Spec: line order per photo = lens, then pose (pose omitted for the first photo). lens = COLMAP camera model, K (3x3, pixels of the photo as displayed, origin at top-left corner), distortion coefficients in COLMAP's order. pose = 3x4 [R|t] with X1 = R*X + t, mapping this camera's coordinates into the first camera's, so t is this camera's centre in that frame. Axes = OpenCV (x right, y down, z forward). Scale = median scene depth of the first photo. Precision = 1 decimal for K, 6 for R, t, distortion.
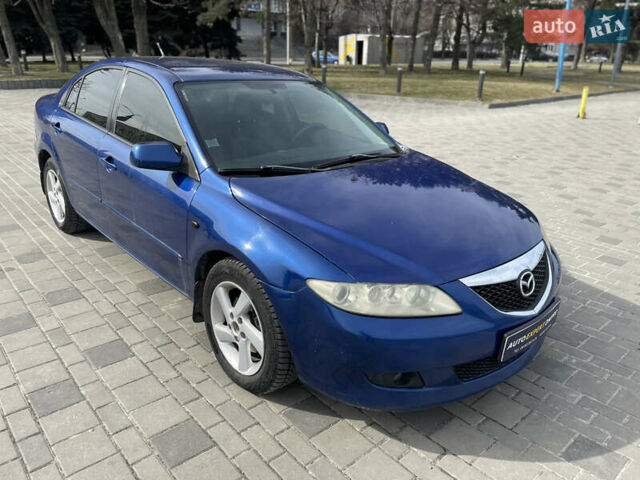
lens RADIAL K [[485.1, 0, 318.3], [0, 485.1, 231.1], [0, 0, 1]] dist [0.106610, -0.135660]
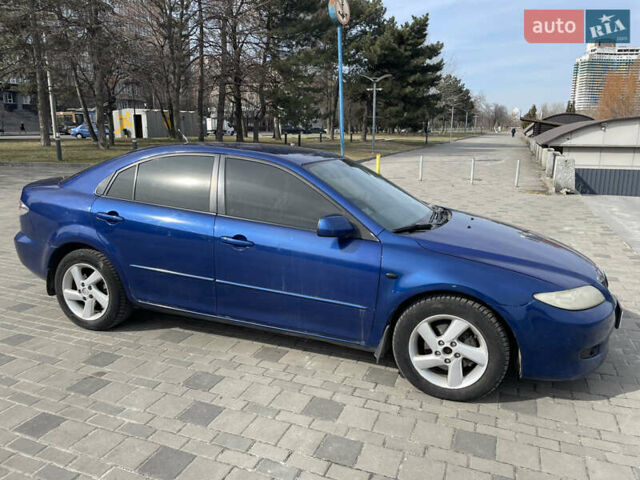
lens RADIAL K [[485.1, 0, 318.3], [0, 485.1, 231.1], [0, 0, 1]] dist [0.106610, -0.135660]
pose [[0.887853, -0.108099, 0.447248, -0.708870], [0.167100, 0.981399, -0.094517, -0.029549], [-0.428712, 0.158652, 0.889402, -0.017019]]
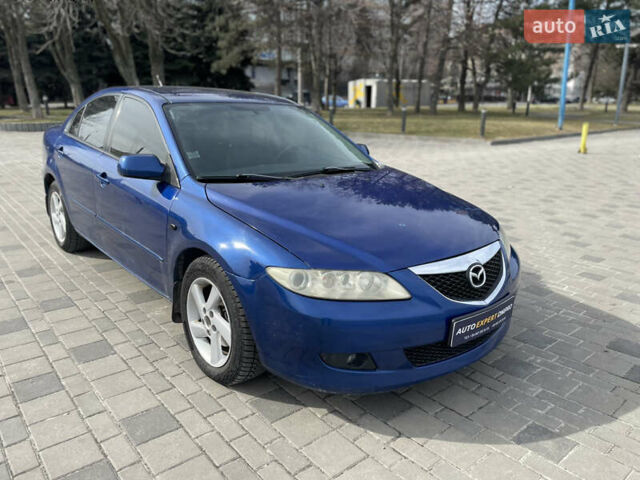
lens RADIAL K [[485.1, 0, 318.3], [0, 485.1, 231.1], [0, 0, 1]] dist [0.106610, -0.135660]
pose [[0.999617, -0.004527, -0.027318, 0.072396], [0.002201, 0.996413, -0.084596, 0.065994], [0.027603, 0.084503, 0.996041, -0.049671]]
